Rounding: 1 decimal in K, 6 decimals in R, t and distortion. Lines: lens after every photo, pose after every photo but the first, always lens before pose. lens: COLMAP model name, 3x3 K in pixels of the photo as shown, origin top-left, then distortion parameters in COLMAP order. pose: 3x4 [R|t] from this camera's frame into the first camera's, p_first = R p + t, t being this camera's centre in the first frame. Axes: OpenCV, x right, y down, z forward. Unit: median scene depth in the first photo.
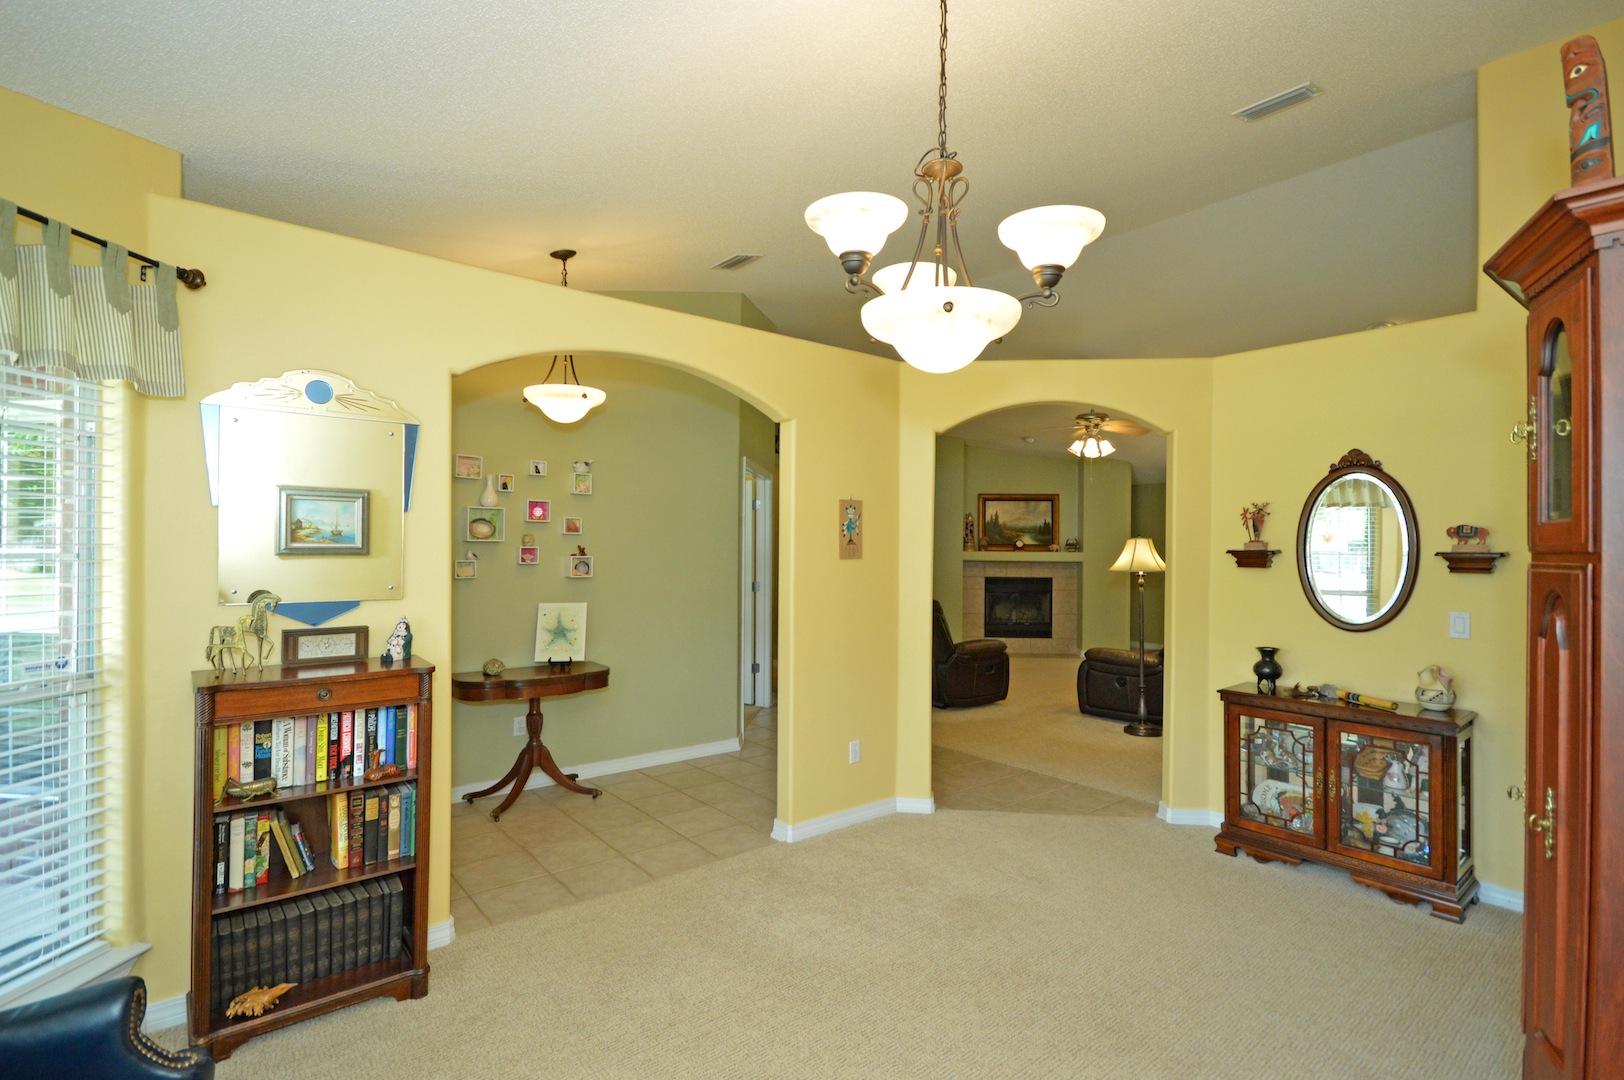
lens RADIAL K [[790.3, 0, 805.8], [0, 790.3, 540.8], [0, 0, 1]] dist [-0.001385, -0.000757]
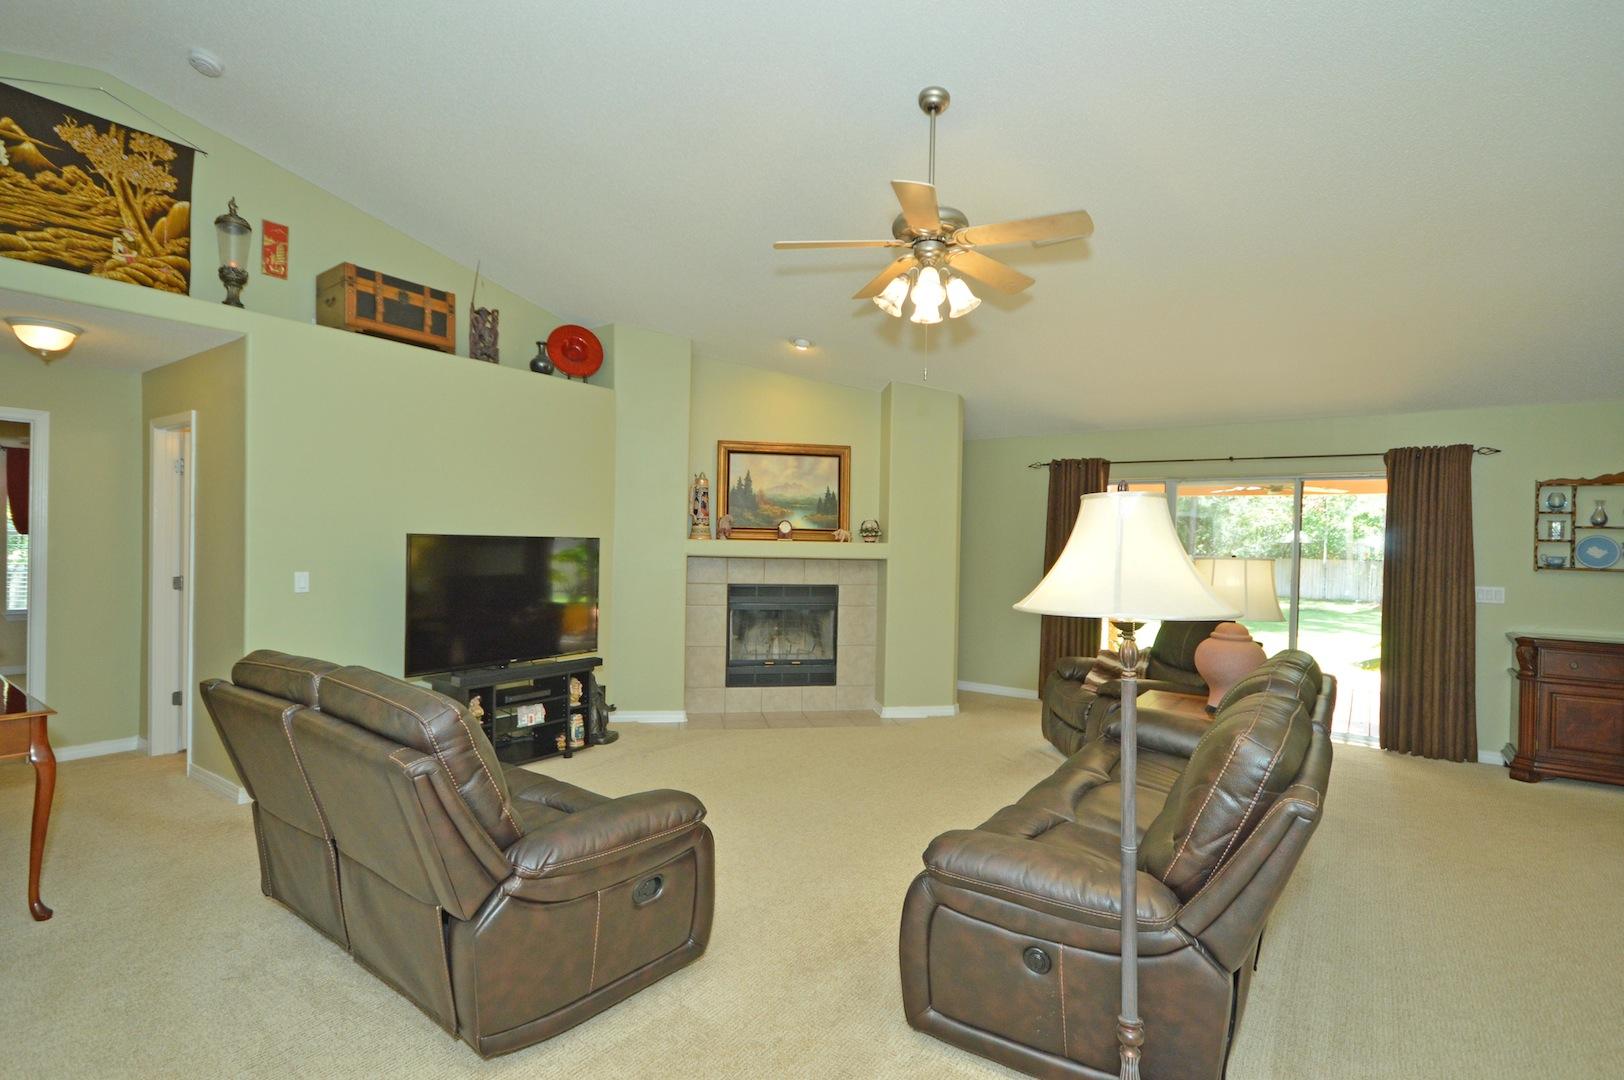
lens RADIAL K [[790.3, 0, 805.2], [0, 790.3, 535.9], [0, 0, 1]] dist [-0.001385, -0.000757]
pose [[0.967515, 0.010782, 0.252583, 0.139198], [-0.012113, 0.999920, 0.003717, 0.007806], [-0.252523, -0.006655, 0.967568, 0.437676]]
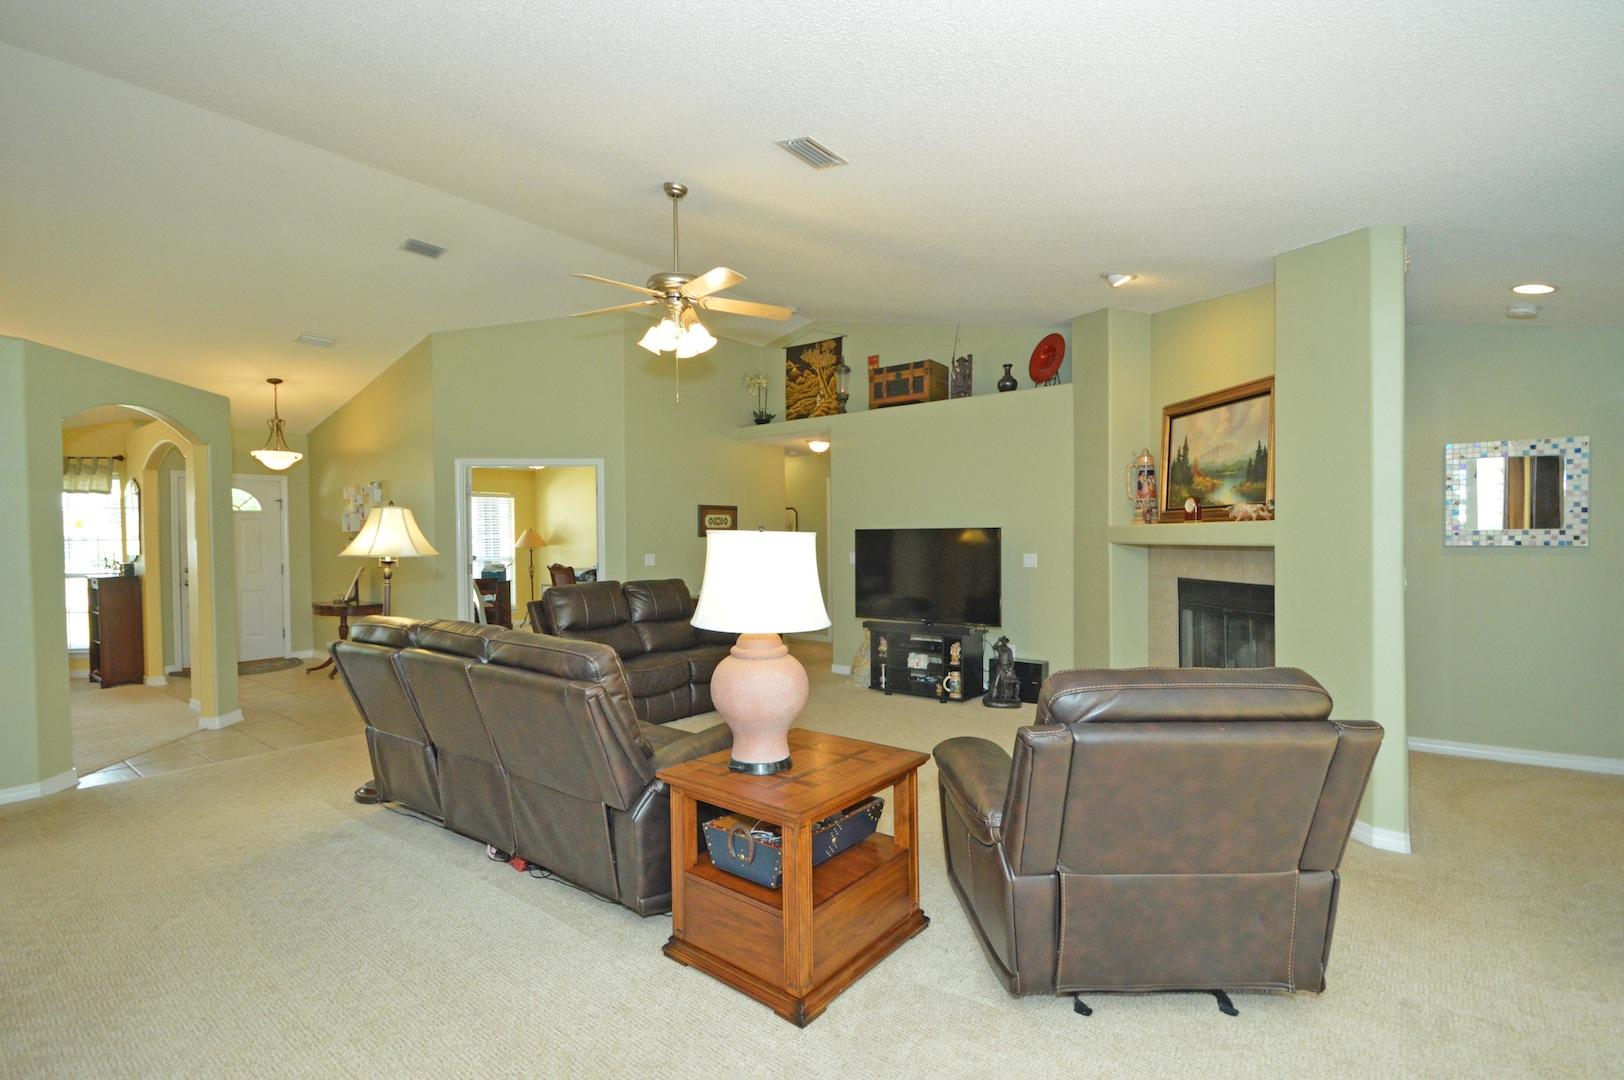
lens RADIAL K [[769.3, 0, 810.7], [0, 769.3, 537.0], [0, 0, 1]] dist [0.005060, 0.001720]
pose [[0.189103, -0.010390, -0.981902, 0.664957], [0.021119, 0.999756, -0.006512, 0.020293], [0.981730, -0.019505, 0.189276, 0.716311]]
